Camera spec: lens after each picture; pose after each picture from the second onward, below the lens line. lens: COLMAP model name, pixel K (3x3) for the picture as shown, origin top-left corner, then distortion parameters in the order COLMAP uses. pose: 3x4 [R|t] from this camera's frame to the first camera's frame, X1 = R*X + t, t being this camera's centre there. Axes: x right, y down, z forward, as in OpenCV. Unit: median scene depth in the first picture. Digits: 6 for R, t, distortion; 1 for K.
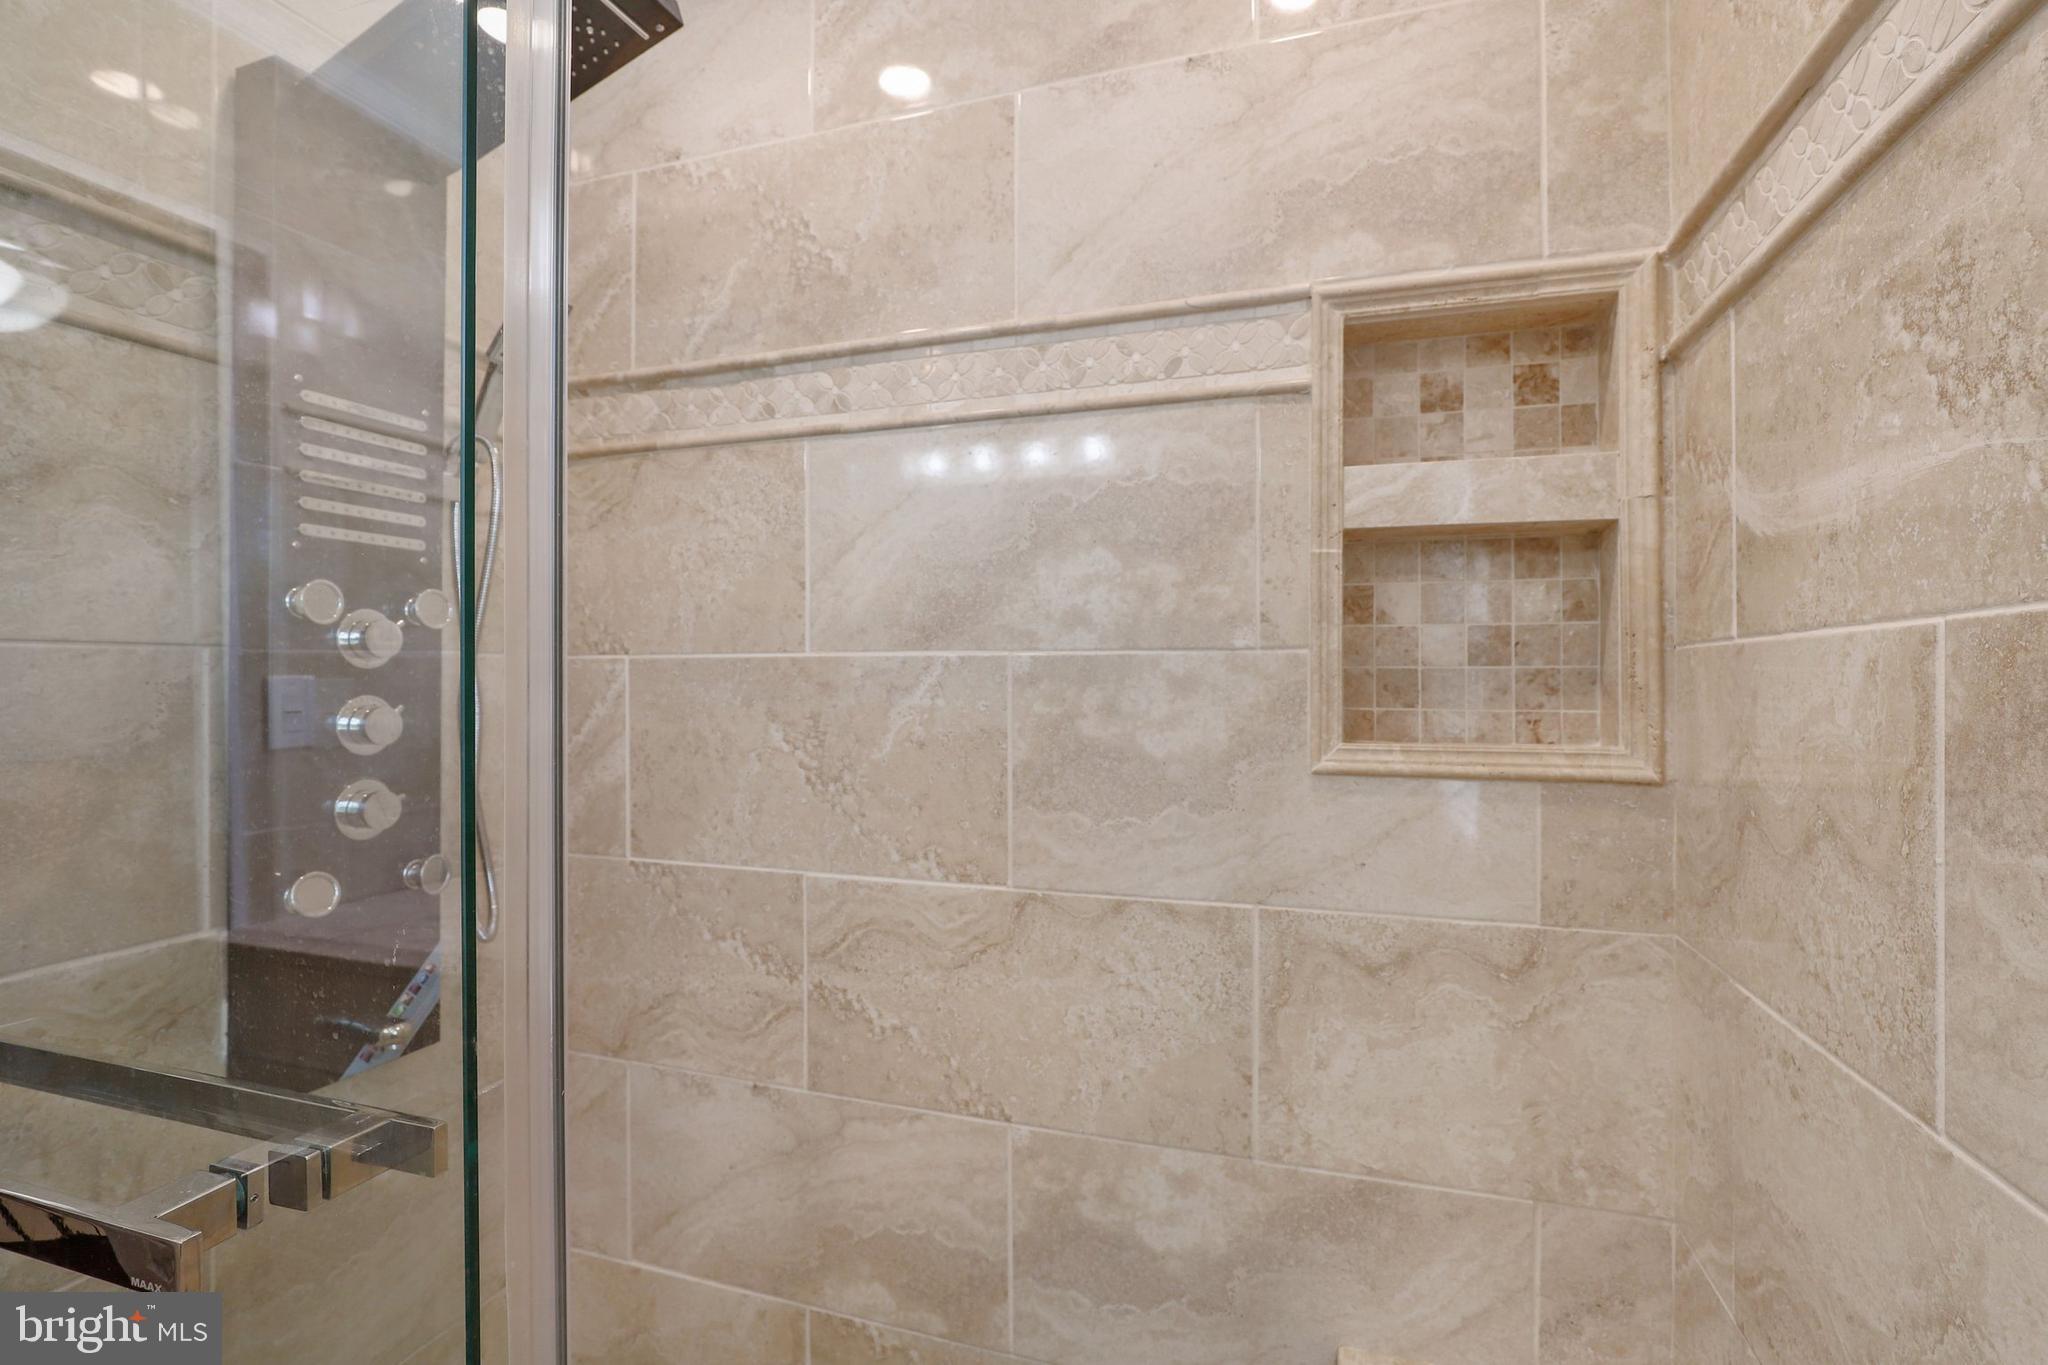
lens RADIAL K [[943.2, 0, 1025.0], [0, 943.2, 682.0], [0, 0, 1]] dist [-0.018848, 0.002865]
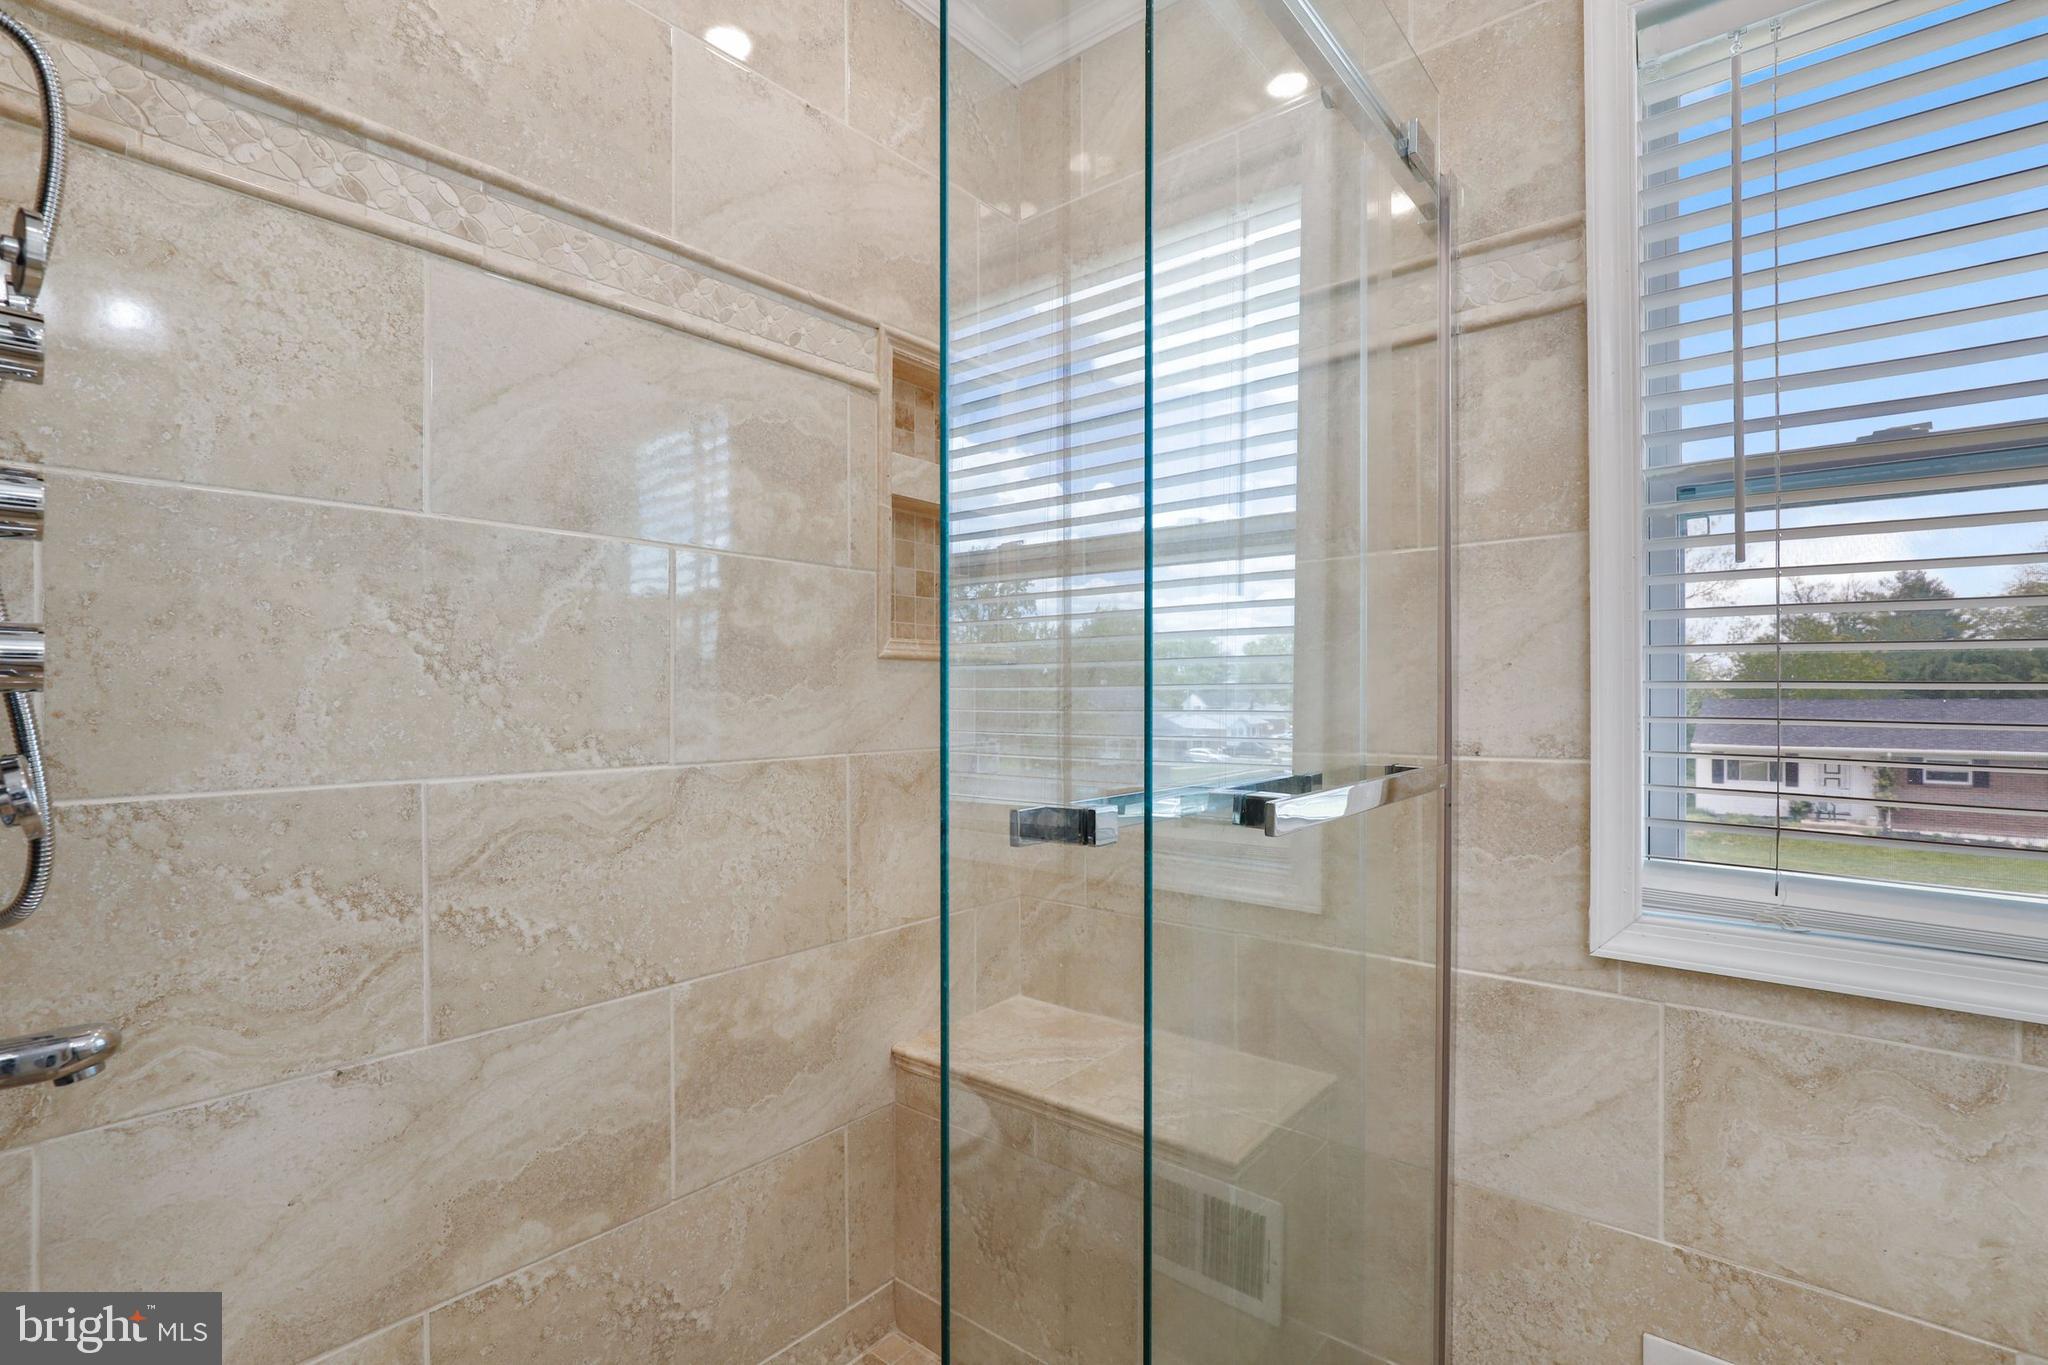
lens RADIAL K [[943.2, 0, 1030.3], [0, 943.2, 696.7], [0, 0, 1]] dist [-0.018848, 0.002865]
pose [[0.364755, -0.003732, 0.931096, -0.846831], [-0.001467, 0.999988, 0.004583, 0.131878], [-0.931103, -0.003038, 0.364745, 0.223319]]
